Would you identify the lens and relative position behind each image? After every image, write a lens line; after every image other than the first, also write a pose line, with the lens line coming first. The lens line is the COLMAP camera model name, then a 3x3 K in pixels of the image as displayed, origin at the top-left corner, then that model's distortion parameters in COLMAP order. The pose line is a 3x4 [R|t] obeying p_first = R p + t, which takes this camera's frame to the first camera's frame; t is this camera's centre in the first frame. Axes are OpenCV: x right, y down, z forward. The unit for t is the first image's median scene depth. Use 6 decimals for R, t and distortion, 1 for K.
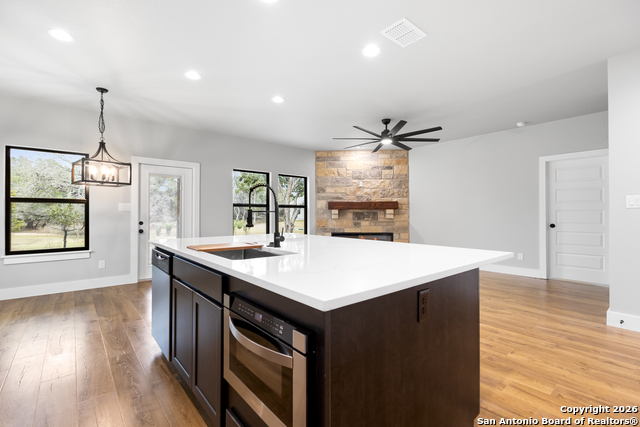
lens RADIAL K [[296.5, 0, 317.6], [0, 296.5, 210.3], [0, 0, 1]] dist [0.004622, 0.001088]
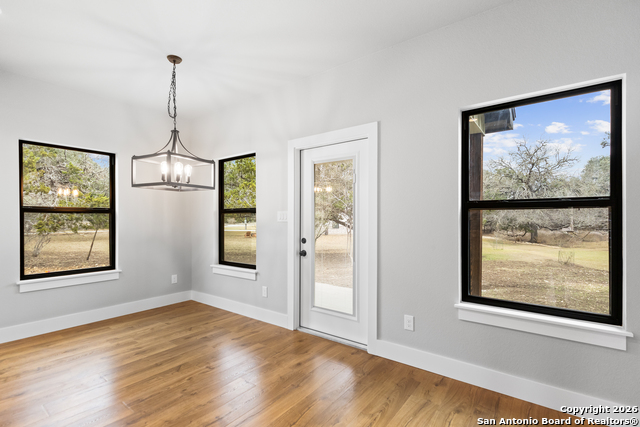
lens RADIAL K [[296.5, 0, 321.4], [0, 296.5, 218.0], [0, 0, 1]] dist [0.004622, 0.001088]
pose [[0.228643, -0.001193, -0.973510, 0.035686], [0.015783, 0.999872, 0.002482, -0.005188], [0.973382, -0.015933, 0.228633, 0.617555]]
